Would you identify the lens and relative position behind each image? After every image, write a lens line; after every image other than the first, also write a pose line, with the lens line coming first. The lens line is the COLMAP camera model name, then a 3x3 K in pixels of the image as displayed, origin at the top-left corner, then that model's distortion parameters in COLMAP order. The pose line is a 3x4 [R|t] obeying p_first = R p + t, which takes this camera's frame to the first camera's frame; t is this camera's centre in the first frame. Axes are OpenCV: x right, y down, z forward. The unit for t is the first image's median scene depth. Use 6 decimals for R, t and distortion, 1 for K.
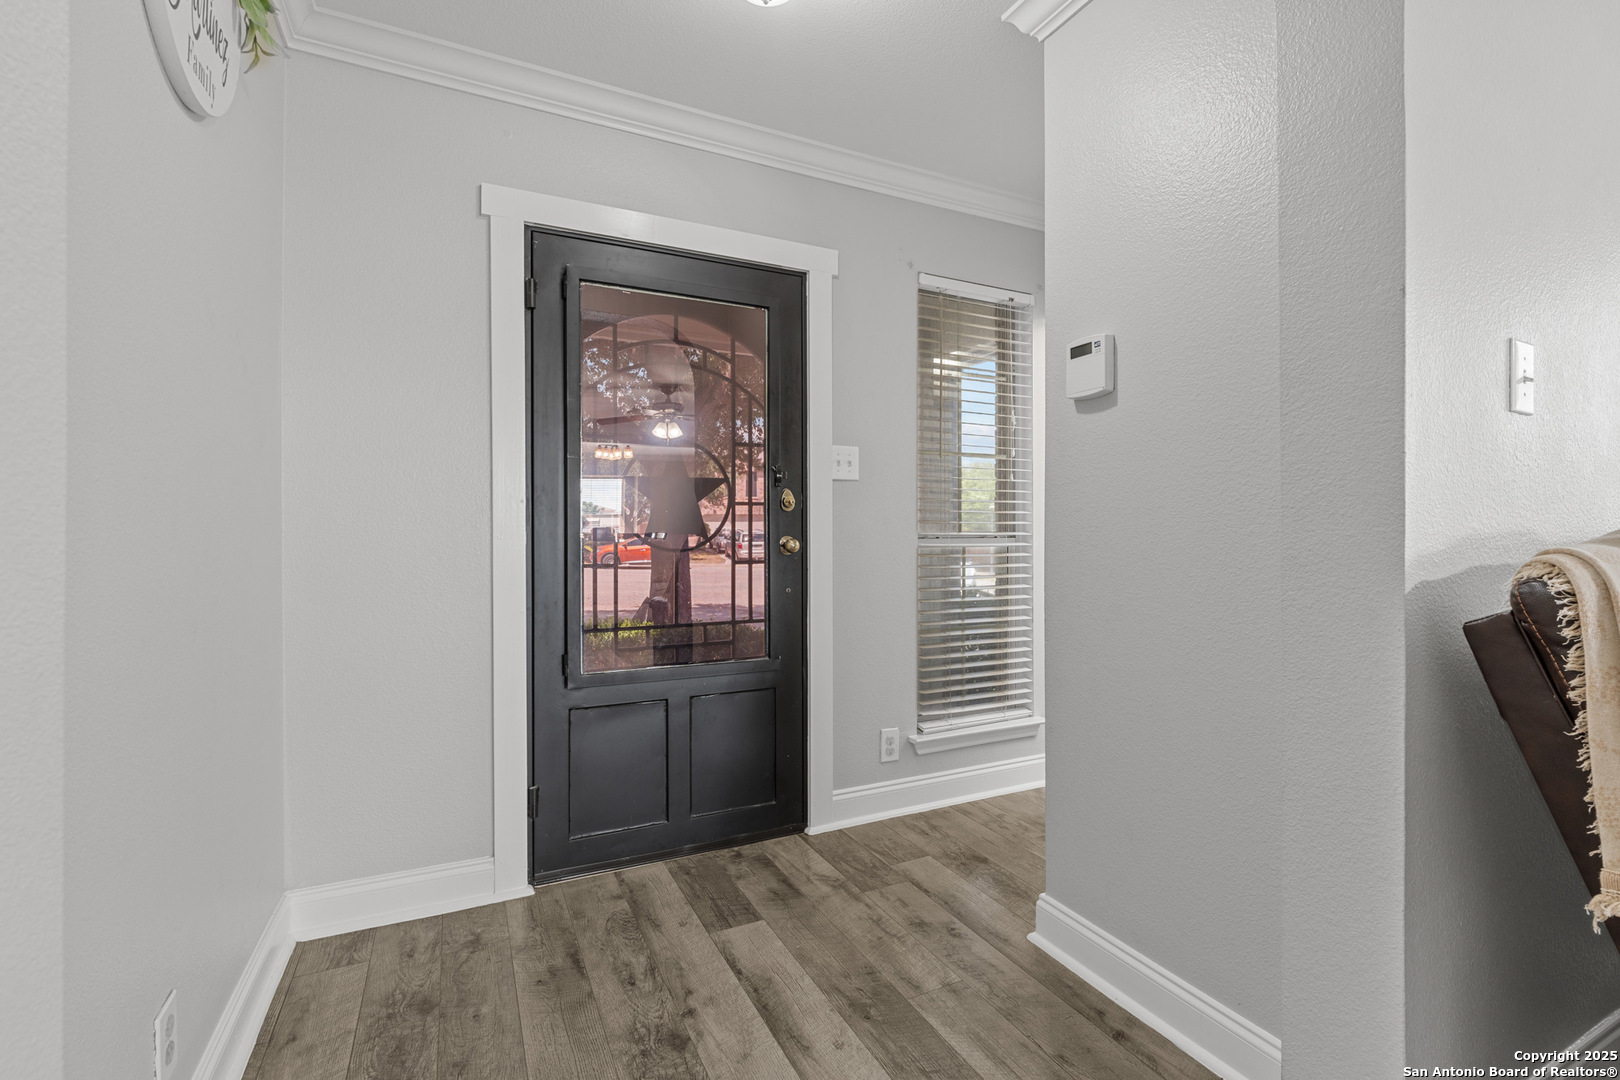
lens RADIAL K [[718.6, 0, 814.9], [0, 718.6, 541.1], [0, 0, 1]] dist [0.002404, 0.000522]
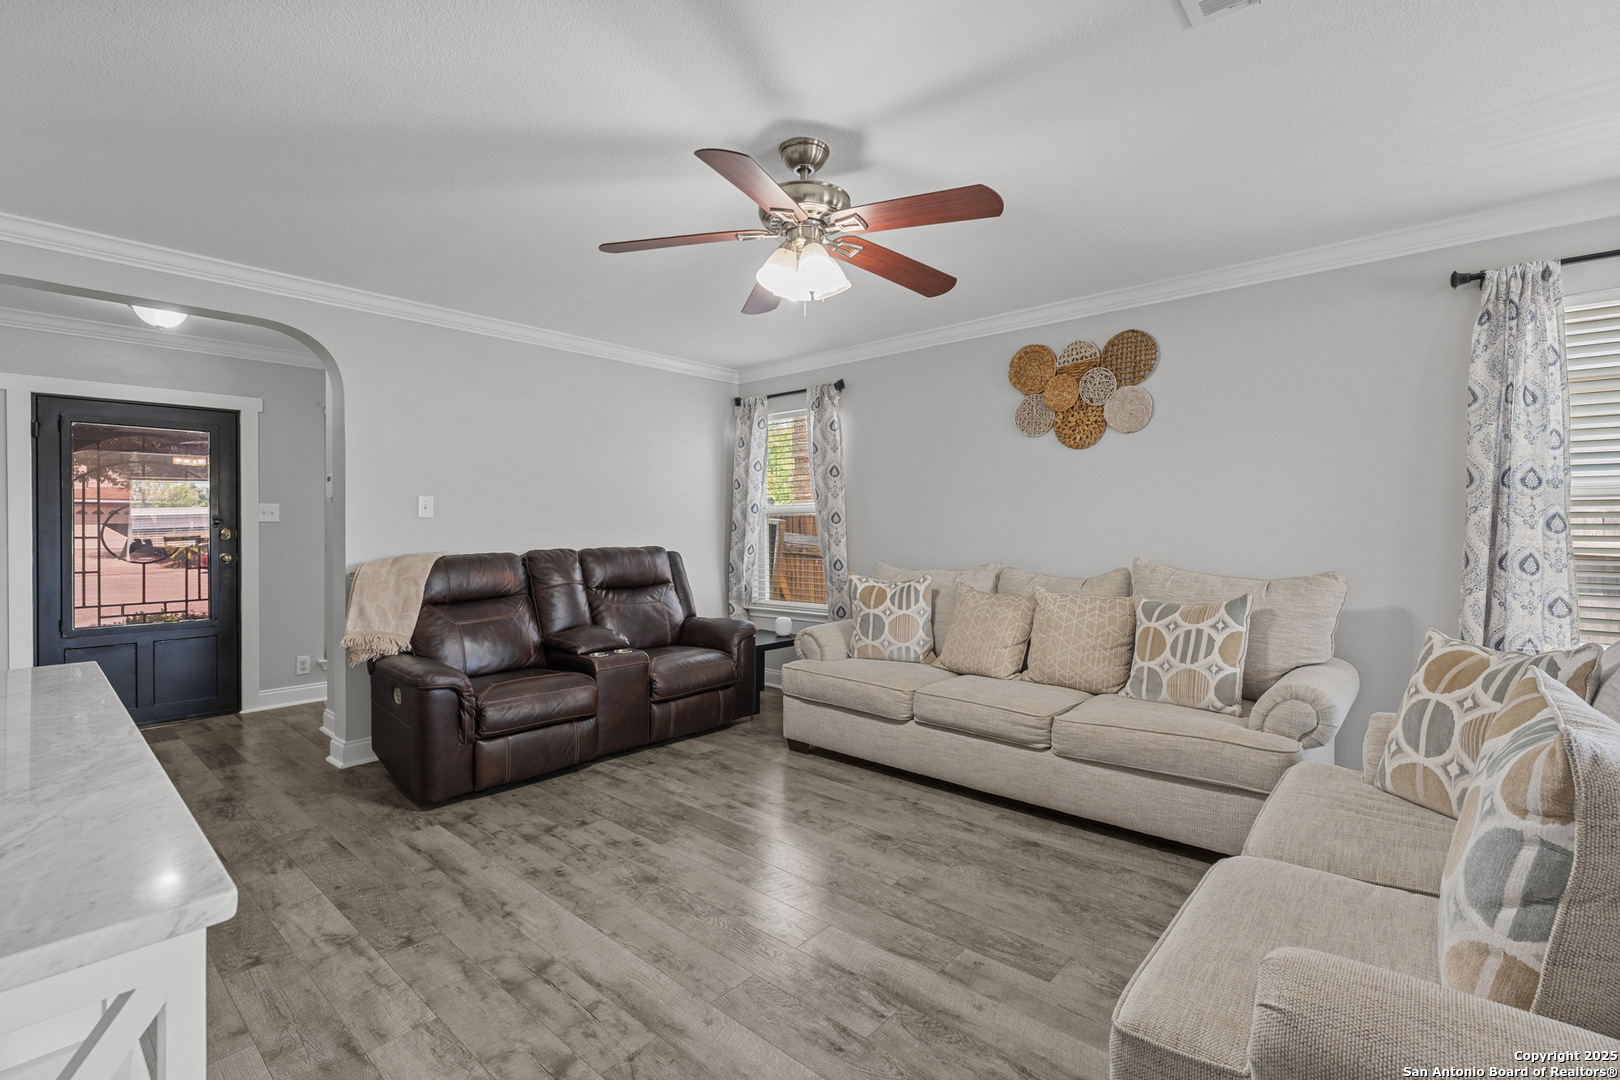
lens RADIAL K [[718.6, 0, 805.1], [0, 718.6, 530.4], [0, 0, 1]] dist [0.002404, 0.000522]
pose [[0.928229, -0.004166, 0.371987, 0.654021], [0.006961, 0.999957, -0.006172, -0.044214], [-0.371945, 0.008319, 0.928218, -1.272603]]
